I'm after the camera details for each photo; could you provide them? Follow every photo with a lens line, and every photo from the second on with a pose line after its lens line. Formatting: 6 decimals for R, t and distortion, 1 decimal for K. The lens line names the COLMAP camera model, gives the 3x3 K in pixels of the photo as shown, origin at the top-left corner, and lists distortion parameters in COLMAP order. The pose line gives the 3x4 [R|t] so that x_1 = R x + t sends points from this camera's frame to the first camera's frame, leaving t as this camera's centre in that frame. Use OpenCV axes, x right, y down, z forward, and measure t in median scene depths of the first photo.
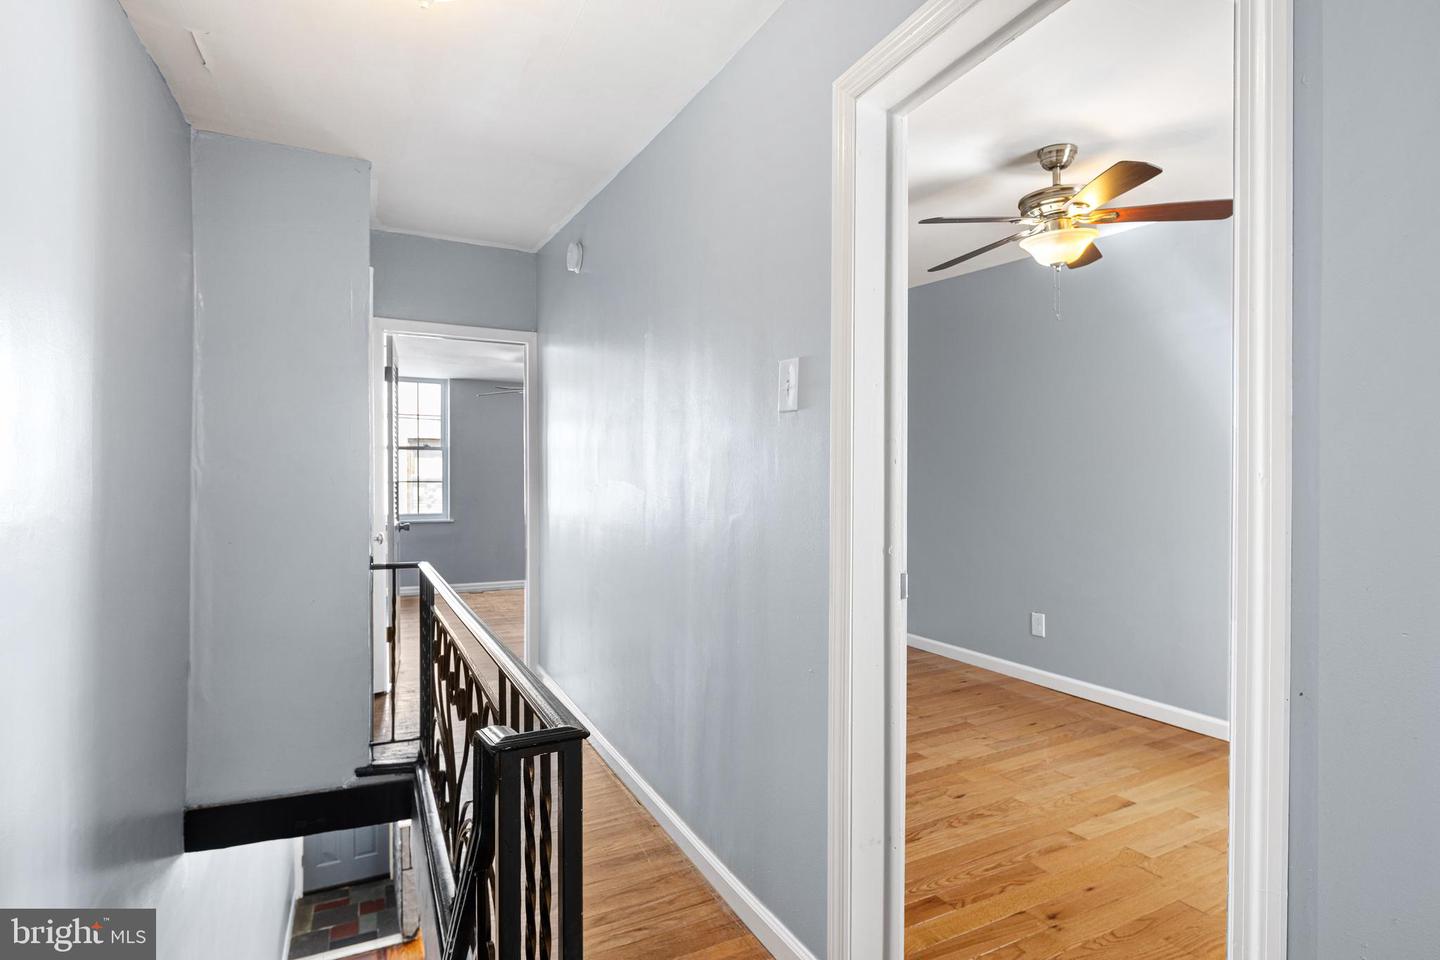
lens RADIAL K [[704.5, 0, 723.3], [0, 704.5, 485.1], [0, 0, 1]] dist [-0.000635, 0.000084]
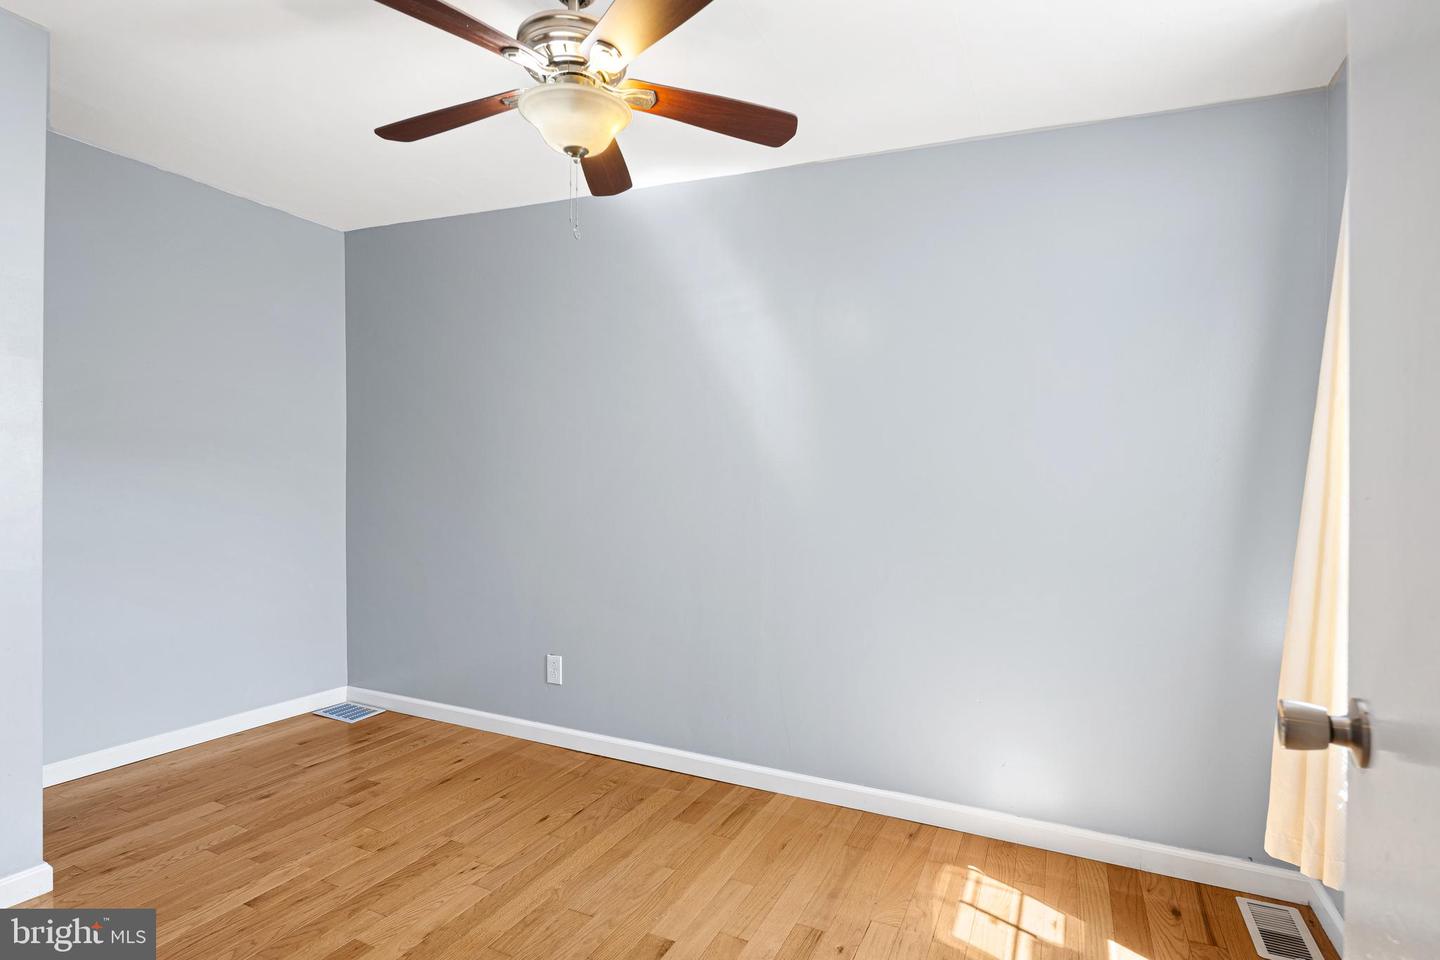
lens RADIAL K [[704.5, 0, 722.9], [0, 704.5, 484.8], [0, 0, 1]] dist [-0.000635, 0.000084]
pose [[0.802469, 0.008383, 0.596636, 0.160646], [-0.002984, 0.999945, -0.010036, -0.002177], [-0.596687, 0.006273, 0.802450, 0.322583]]
